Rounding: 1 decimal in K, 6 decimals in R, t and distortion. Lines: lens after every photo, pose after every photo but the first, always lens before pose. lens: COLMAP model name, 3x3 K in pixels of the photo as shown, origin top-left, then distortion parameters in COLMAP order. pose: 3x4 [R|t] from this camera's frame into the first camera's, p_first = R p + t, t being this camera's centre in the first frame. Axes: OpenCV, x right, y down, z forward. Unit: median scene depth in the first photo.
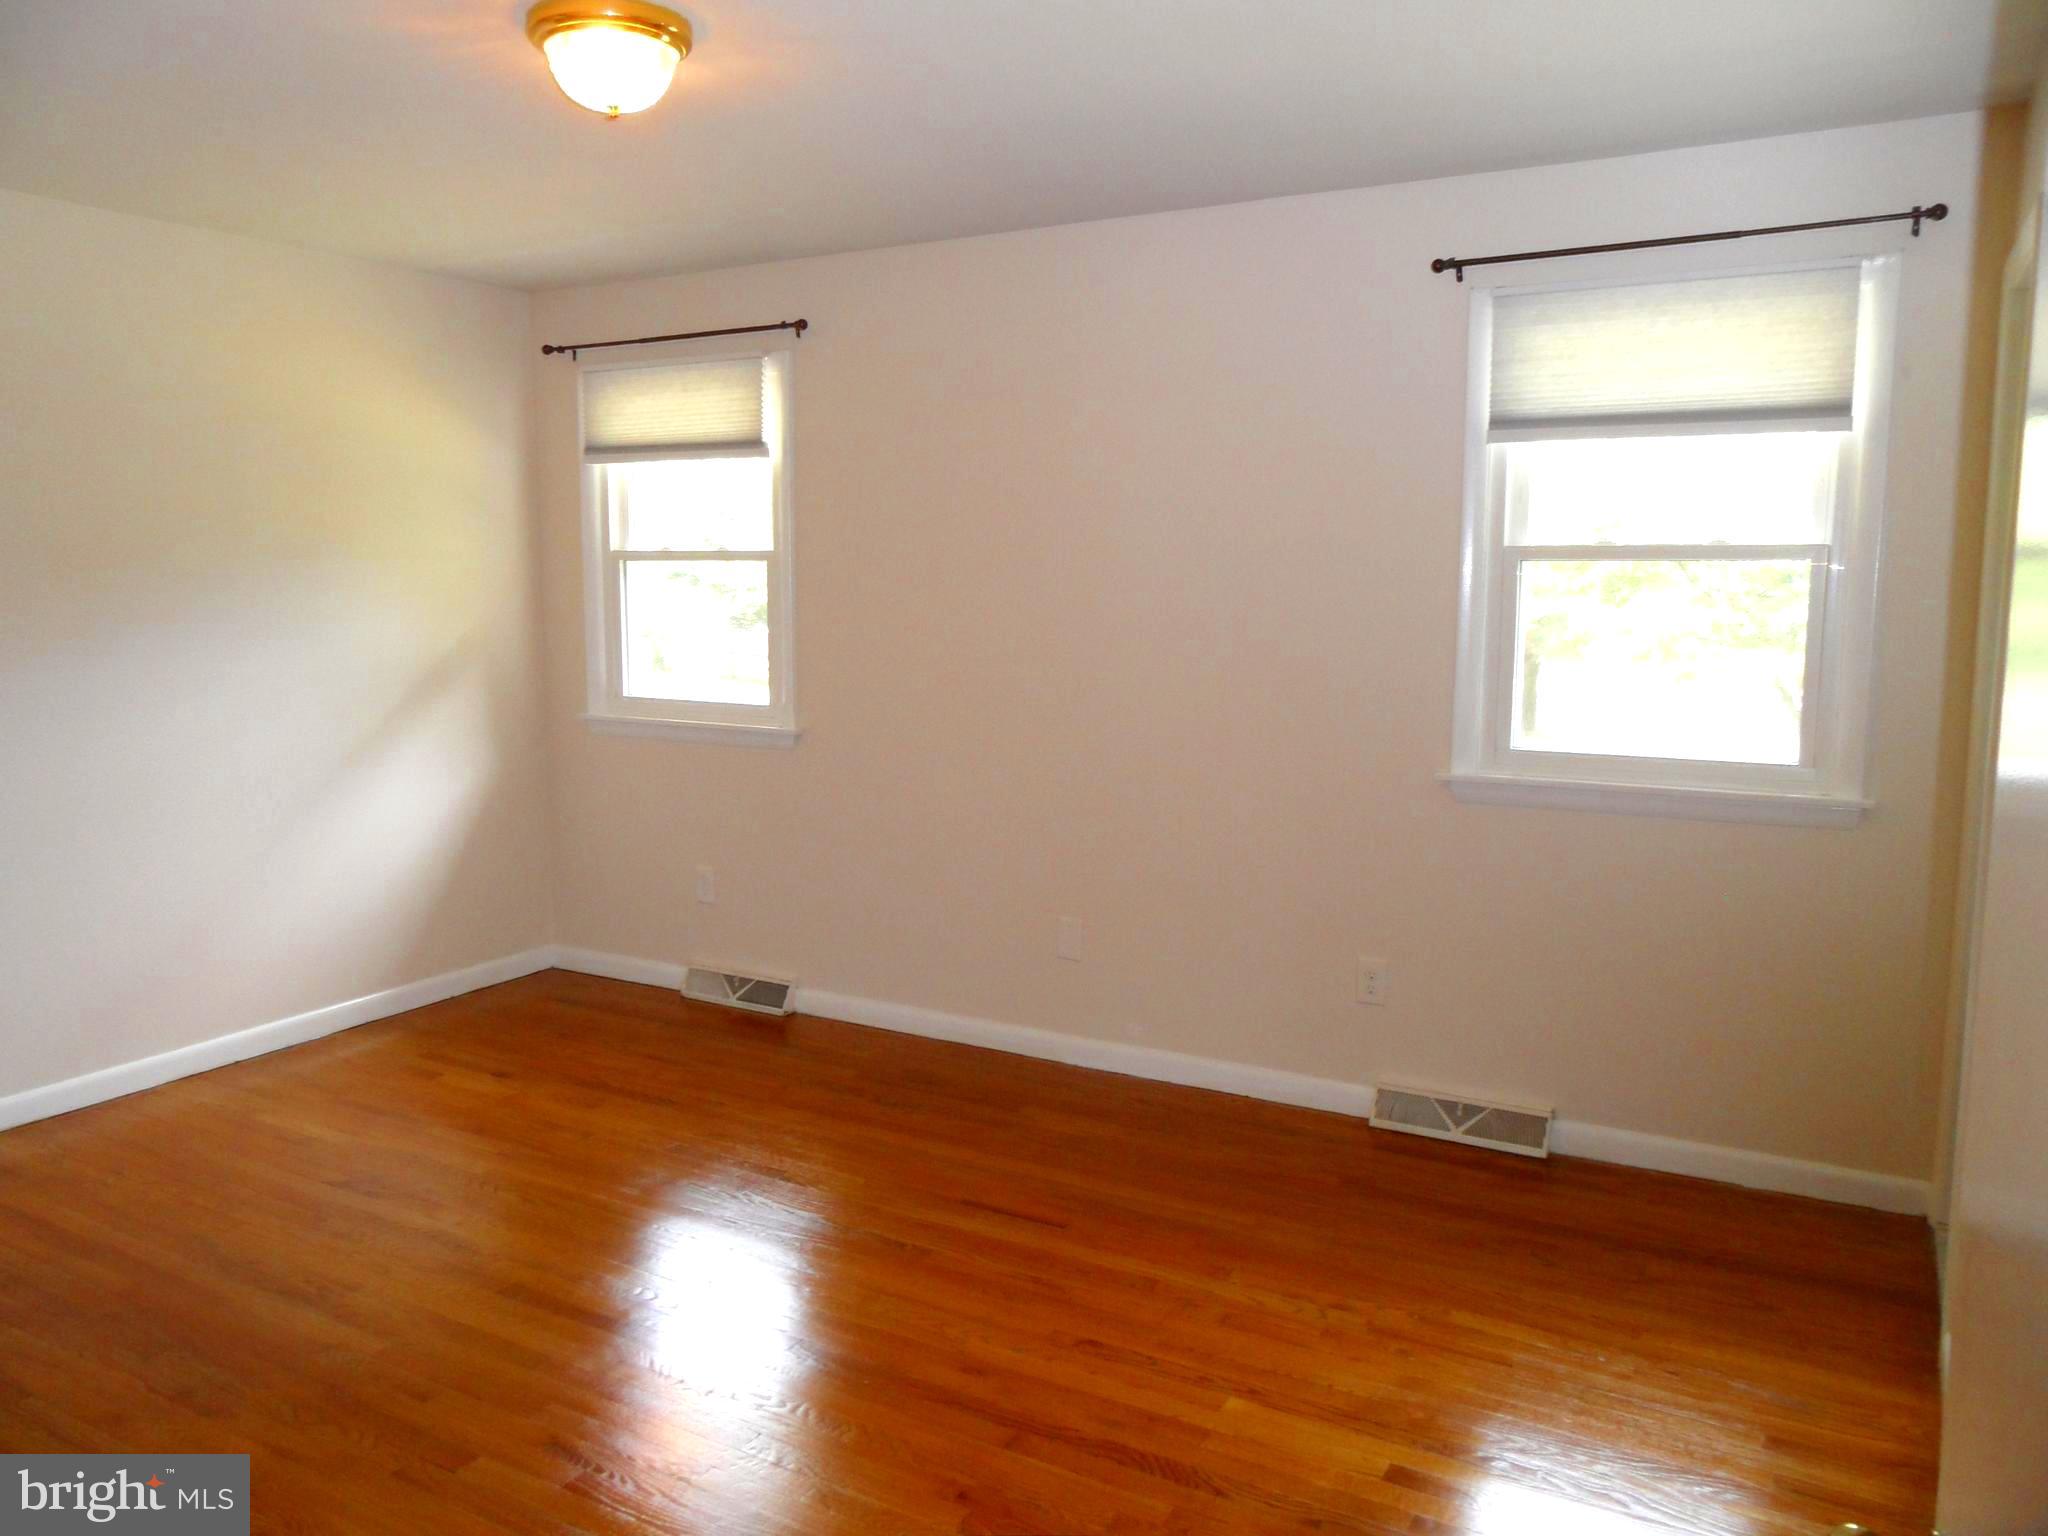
lens RADIAL K [[1450.1, 0, 1023.8], [0, 1450.1, 726.2], [0, 0, 1]] dist [-0.006201, -0.002079]
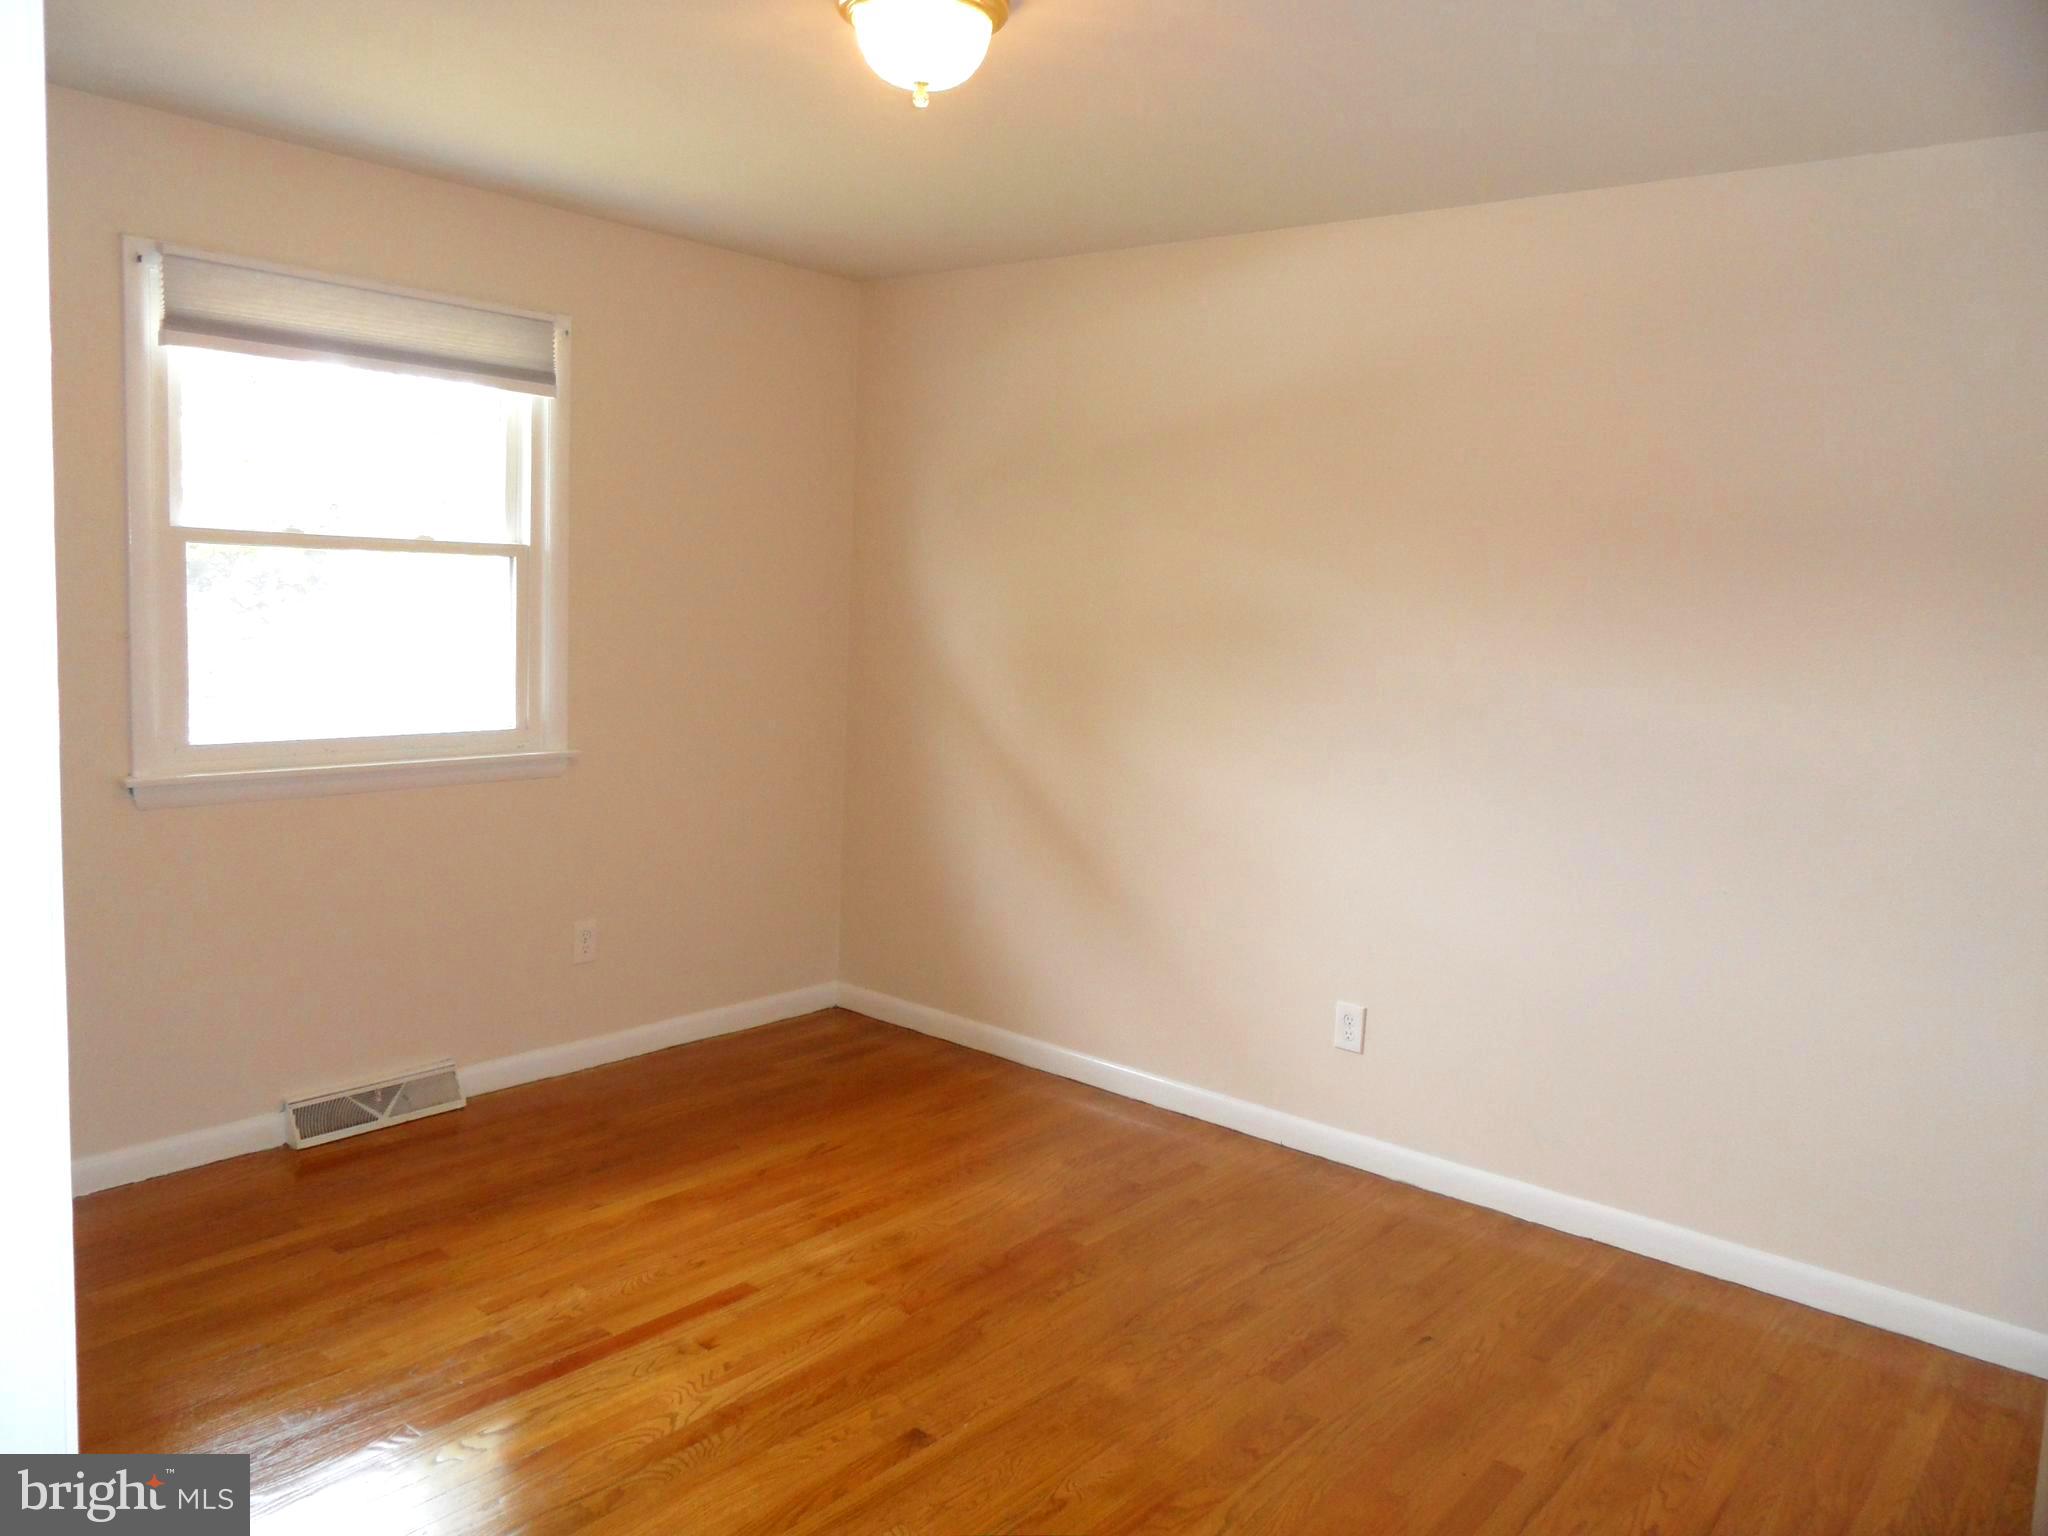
lens RADIAL K [[1502.3, 0, 1021.1], [0, 1502.3, 755.7], [0, 0, 1]] dist [-0.006384, -0.003717]
pose [[0.218477, -0.101421, 0.970557, -0.611945], [0.064949, 0.993890, 0.089238, -0.036510], [-0.973678, 0.043541, 0.223729, 0.330497]]
